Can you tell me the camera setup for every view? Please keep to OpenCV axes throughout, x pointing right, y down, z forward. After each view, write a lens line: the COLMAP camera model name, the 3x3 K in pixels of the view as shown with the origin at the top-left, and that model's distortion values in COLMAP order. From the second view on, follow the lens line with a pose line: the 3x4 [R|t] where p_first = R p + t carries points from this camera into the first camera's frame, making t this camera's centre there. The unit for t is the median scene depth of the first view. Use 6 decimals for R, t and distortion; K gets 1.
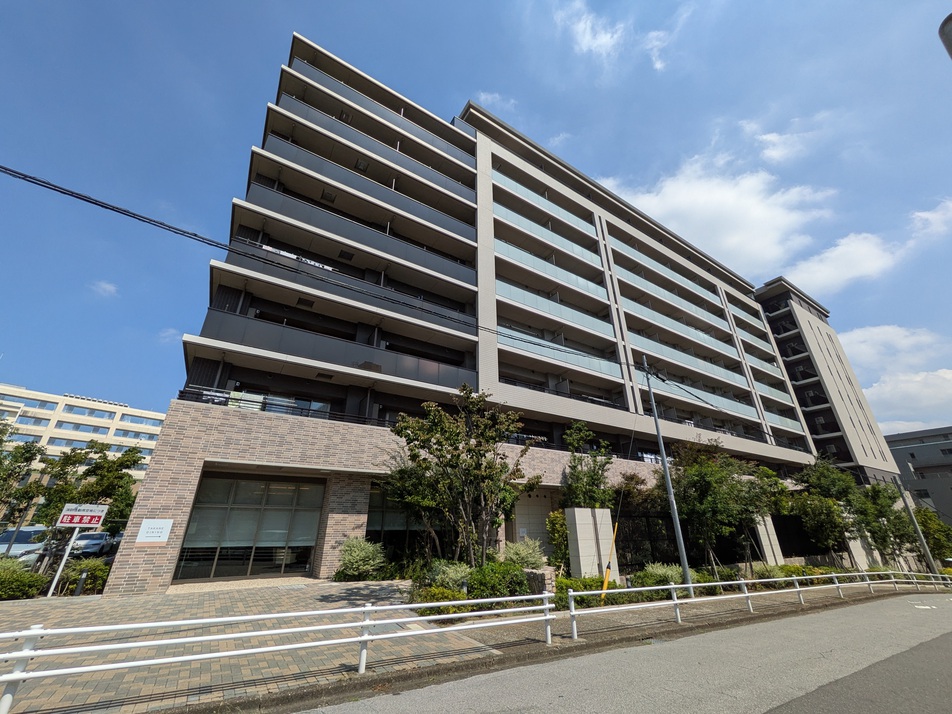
lens RADIAL K [[383.1, 0, 472.5], [0, 383.1, 348.3], [0, 0, 1]] dist [-0.000235, 0.000645]
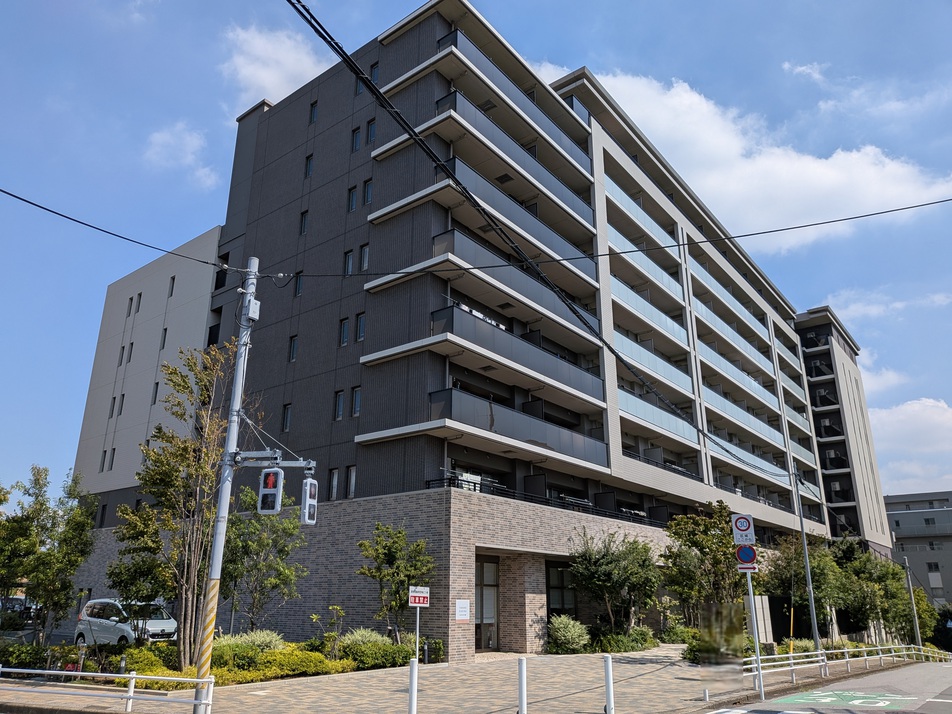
lens RADIAL K [[729.4, 0, 474.3], [0, 729.4, 359.9], [0, 0, 1]] dist [0.041008, -0.041009]
pose [[0.938159, 0.107057, 0.329237, -0.625730], [-0.142624, 0.986054, 0.085772, -0.170496], [-0.315463, -0.127425, 0.940344, -0.367667]]
